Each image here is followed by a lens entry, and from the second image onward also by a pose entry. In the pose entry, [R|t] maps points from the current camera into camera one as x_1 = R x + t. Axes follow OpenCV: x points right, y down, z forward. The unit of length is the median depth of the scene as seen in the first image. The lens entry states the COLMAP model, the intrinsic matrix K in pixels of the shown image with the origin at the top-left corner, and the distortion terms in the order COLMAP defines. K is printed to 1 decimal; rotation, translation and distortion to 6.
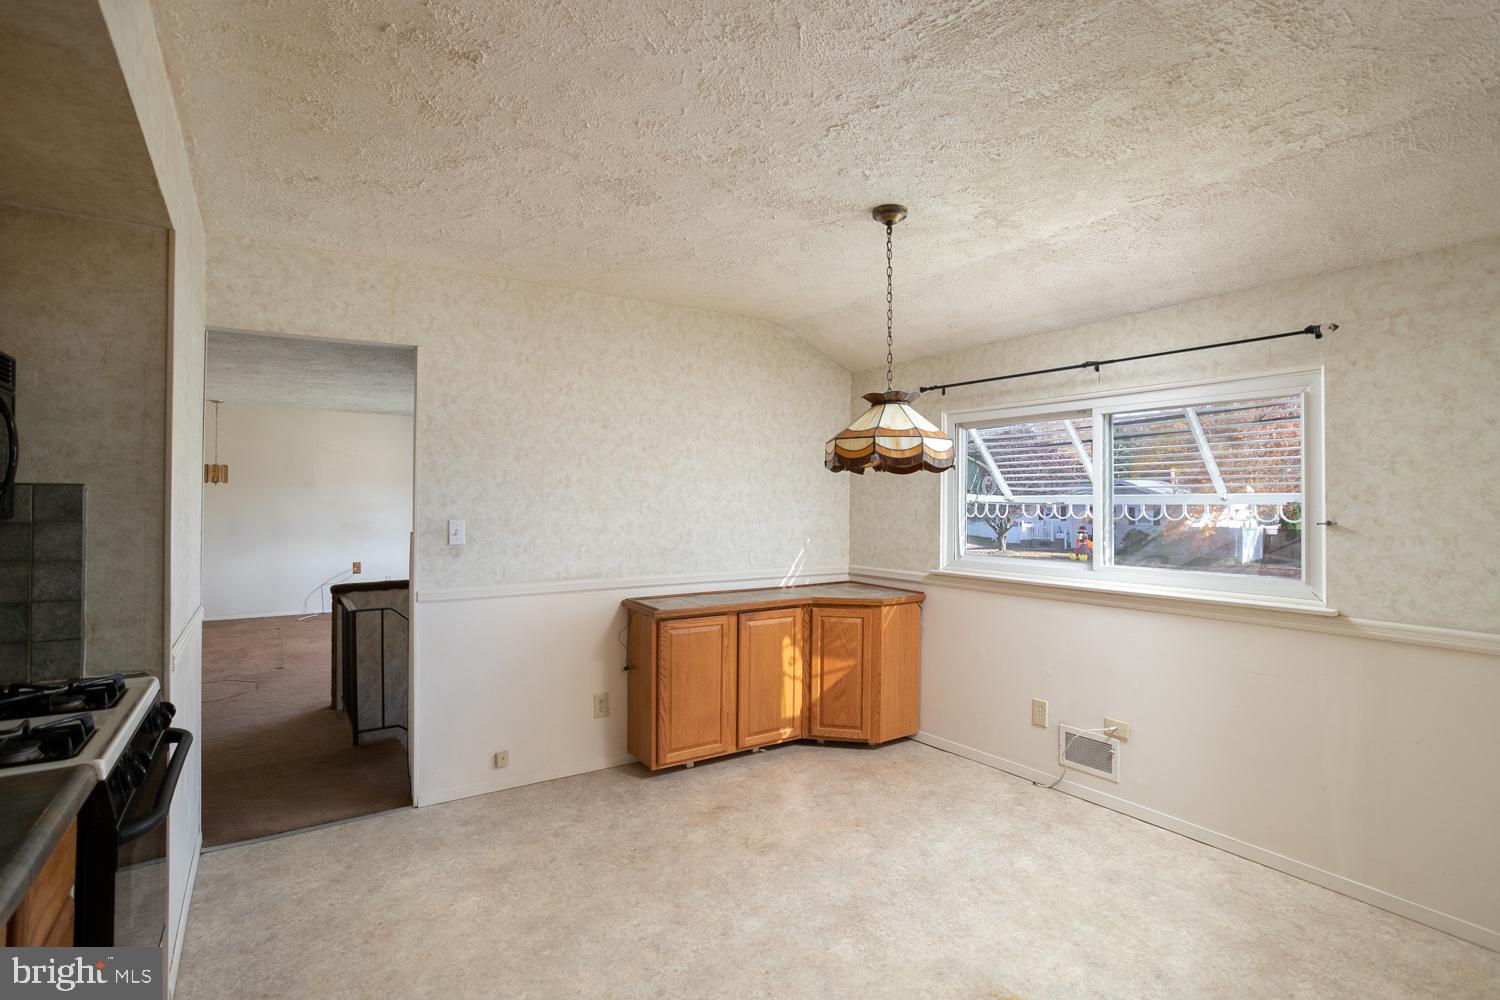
lens RADIAL K [[733.2, 0, 750.0], [0, 733.2, 500.0], [0, 0, 1]] dist [-0.044538, 0.028273]
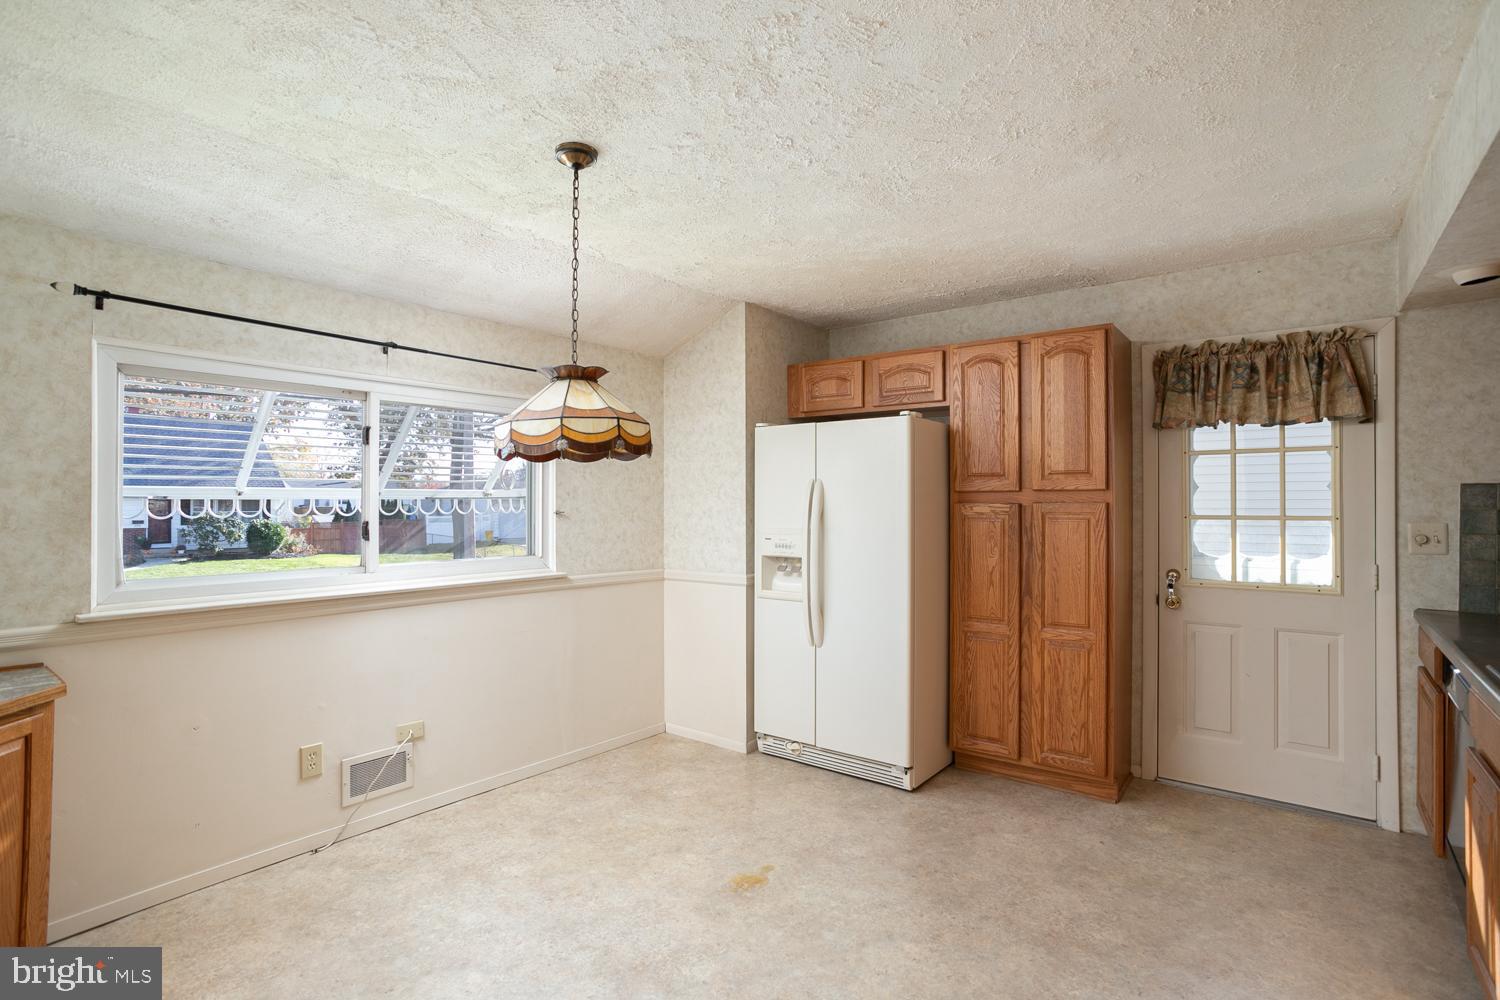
lens RADIAL K [[733.2, 0, 750.0], [0, 733.2, 500.0], [0, 0, 1]] dist [-0.044538, 0.028273]
pose [[-0.312154, 0.000891, 0.950031, -0.559722], [-0.005831, 0.999979, -0.002854, 0.007601], [-0.950014, -0.006431, -0.312142, 0.884952]]
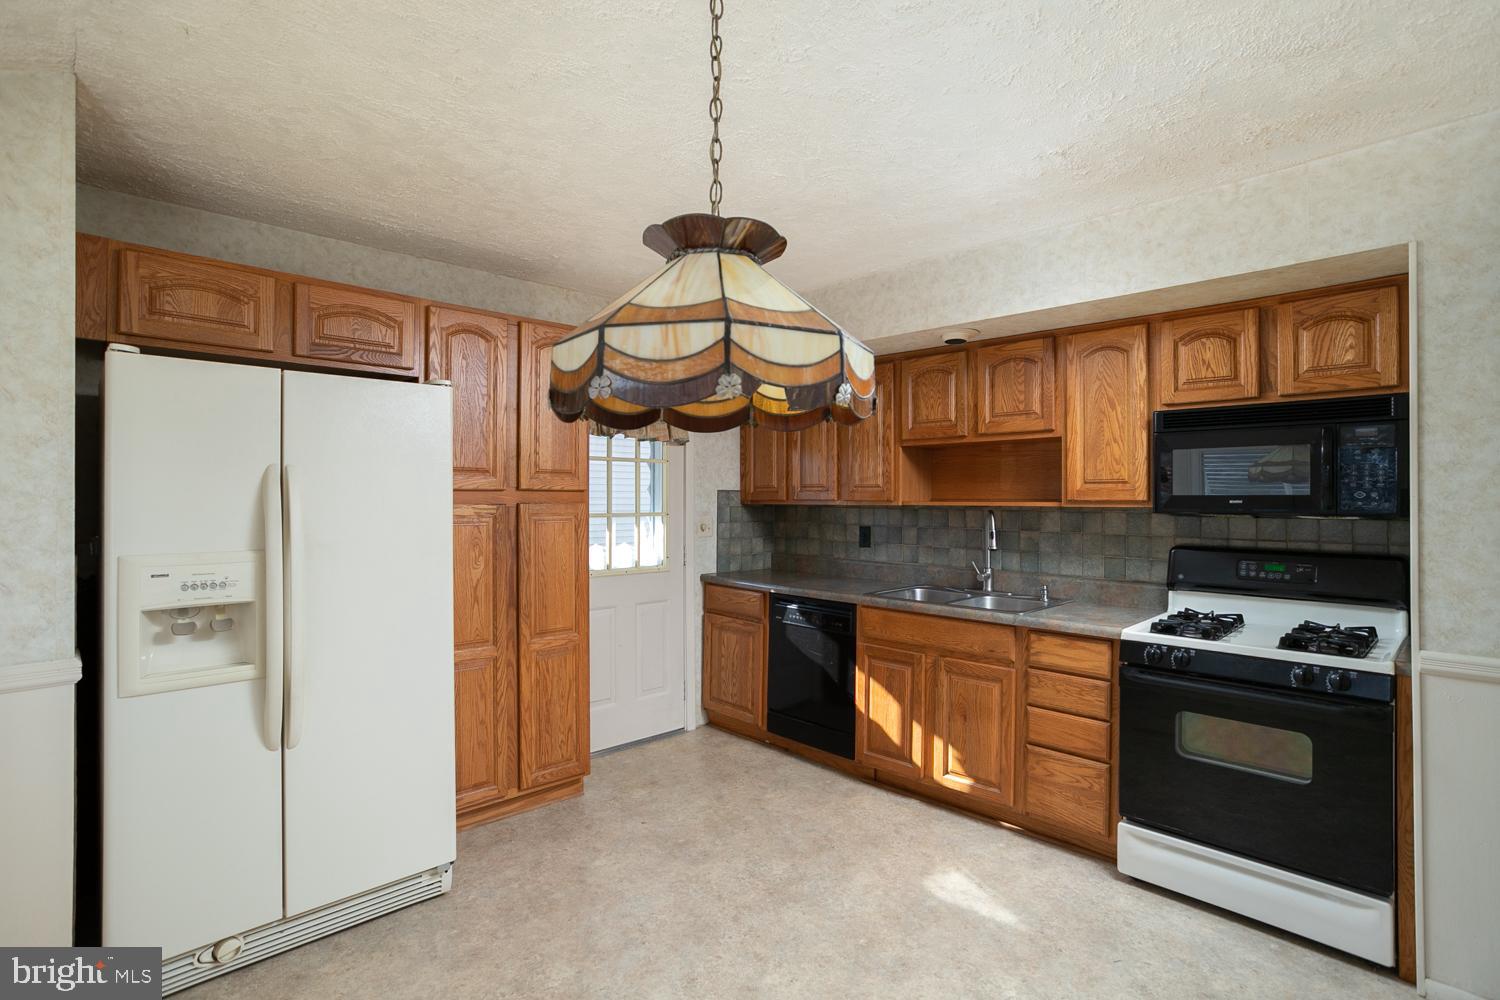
lens RADIAL K [[733.2, 0, 750.0], [0, 733.2, 500.0], [0, 0, 1]] dist [-0.044538, 0.028273]
pose [[-0.984304, -0.002441, -0.176464, 0.208231], [-0.001328, 0.999978, -0.006427, 0.007442], [0.176476, -0.006091, -0.984286, 1.166404]]
